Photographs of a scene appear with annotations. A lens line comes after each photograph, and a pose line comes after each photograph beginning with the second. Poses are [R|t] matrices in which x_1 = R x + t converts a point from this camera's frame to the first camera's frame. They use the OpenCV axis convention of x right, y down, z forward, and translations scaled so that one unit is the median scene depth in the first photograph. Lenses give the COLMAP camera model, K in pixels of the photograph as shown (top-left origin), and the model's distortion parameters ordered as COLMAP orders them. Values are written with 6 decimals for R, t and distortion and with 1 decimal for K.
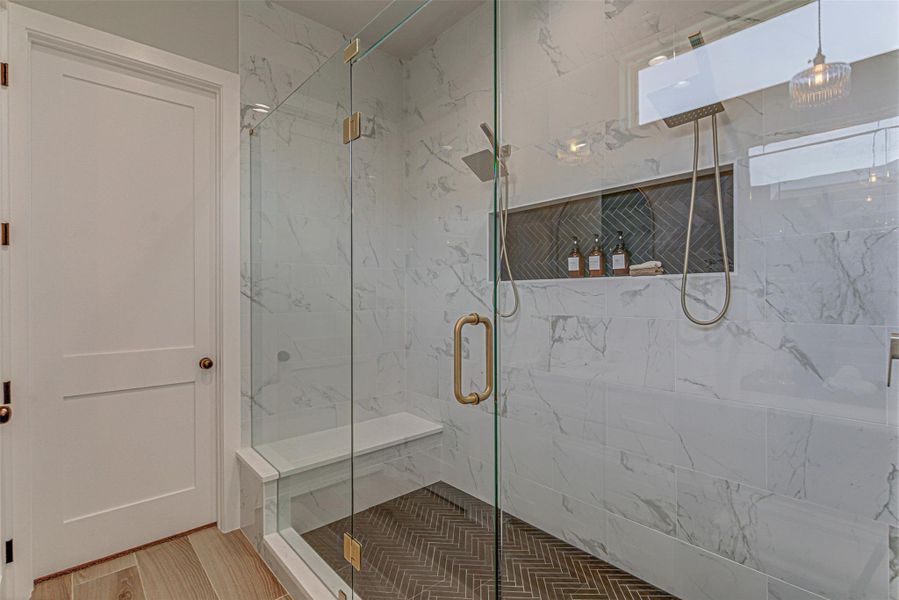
lens RADIAL K [[421.2, 0, 456.2], [0, 421.2, 298.6], [0, 0, 1]] dist [-0.010392, 0.000096]
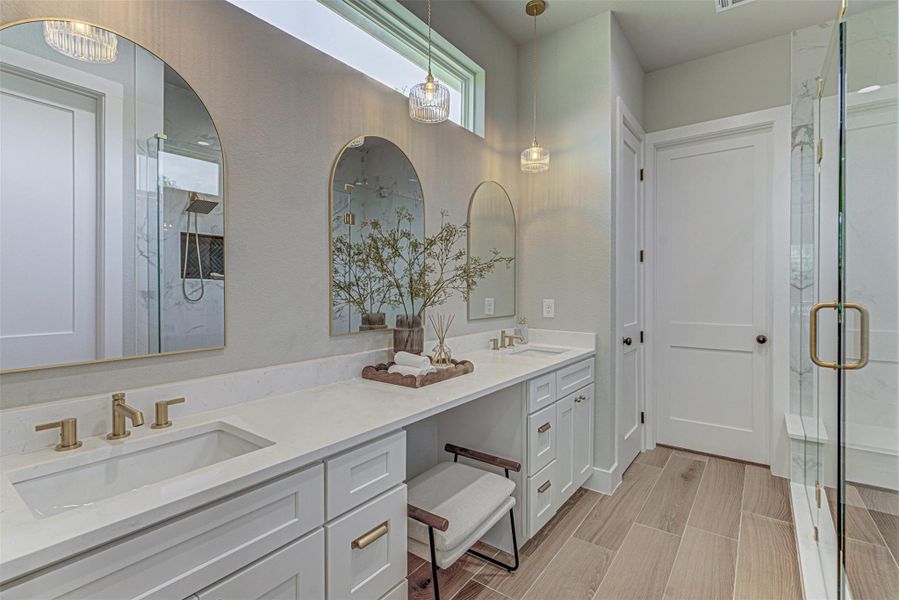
lens RADIAL K [[421.2, 0, 450.1], [0, 421.2, 294.7], [0, 0, 1]] dist [-0.010392, 0.000096]
pose [[0.185742, 0.012510, -0.982519, 1.437793], [-0.000855, 0.999921, 0.012570, -0.000387], [0.982598, -0.001495, 0.185738, -0.553492]]
